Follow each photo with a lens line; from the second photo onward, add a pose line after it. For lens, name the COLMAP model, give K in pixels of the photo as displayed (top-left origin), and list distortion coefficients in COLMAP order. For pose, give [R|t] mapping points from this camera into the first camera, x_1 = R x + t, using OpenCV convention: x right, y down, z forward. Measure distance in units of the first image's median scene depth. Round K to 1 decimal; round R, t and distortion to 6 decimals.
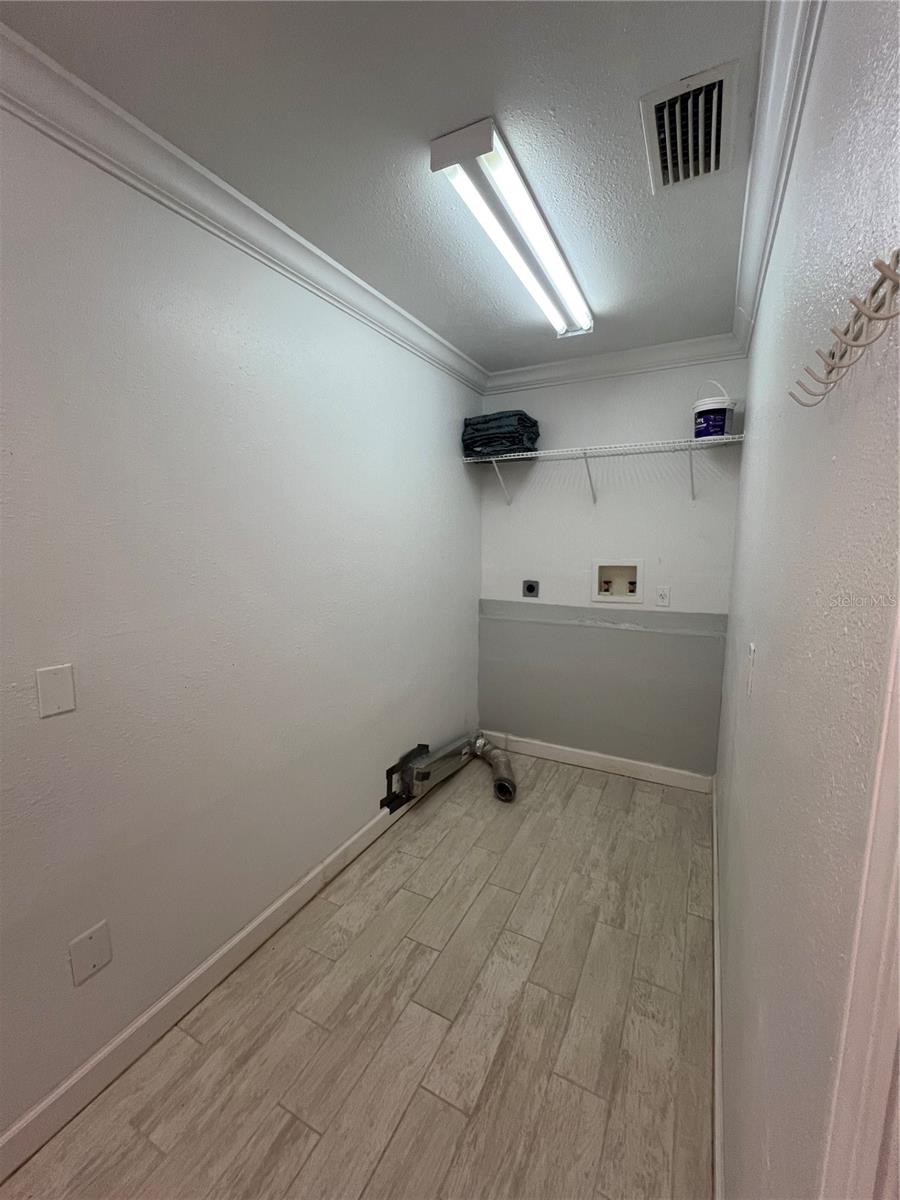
lens RADIAL K [[481.9, 0, 450.8], [0, 481.9, 602.2], [0, 0, 1]] dist [-0.002947, 0.001003]
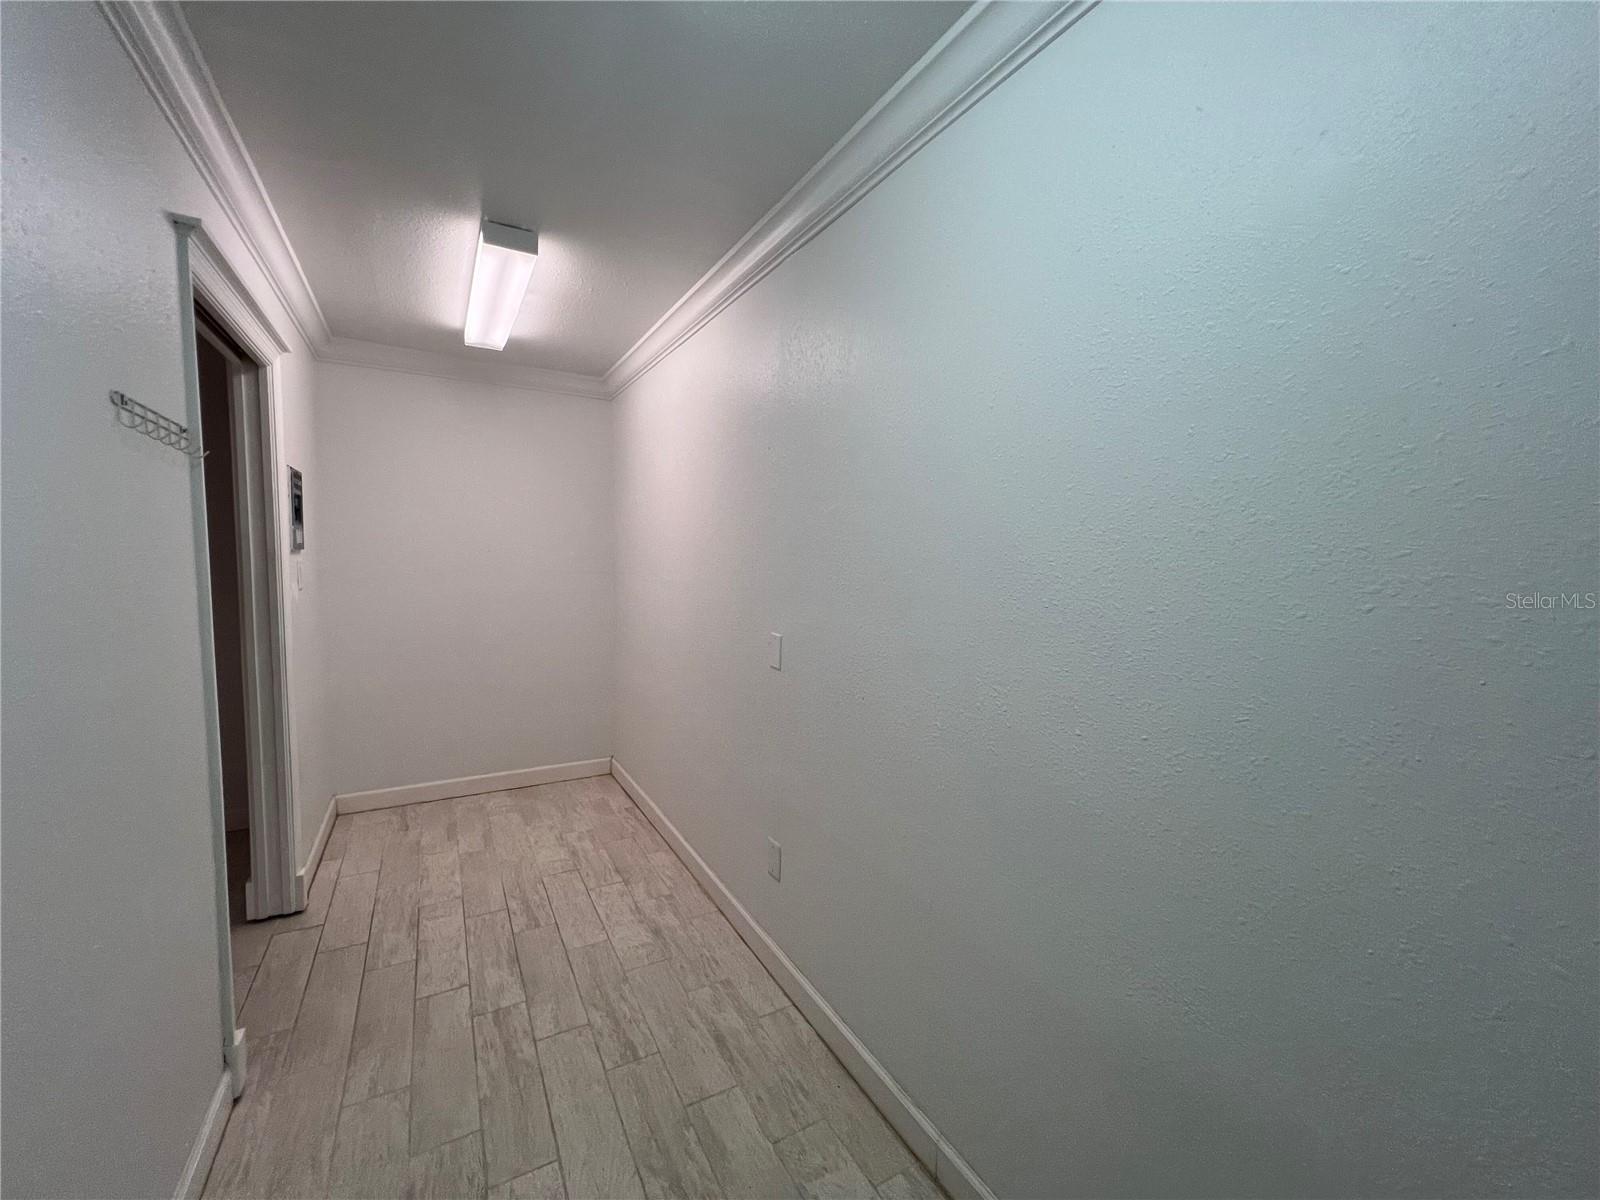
lens RADIAL K [[639.6, 0, 802.5], [0, 639.6, 592.6], [0, 0, 1]] dist [-0.001606, 0.000623]
pose [[-0.533888, 0.048513, -0.844162, 0.582577], [-0.127176, 0.982389, 0.136889, -0.212817], [0.835937, 0.180441, -0.518316, 1.643799]]
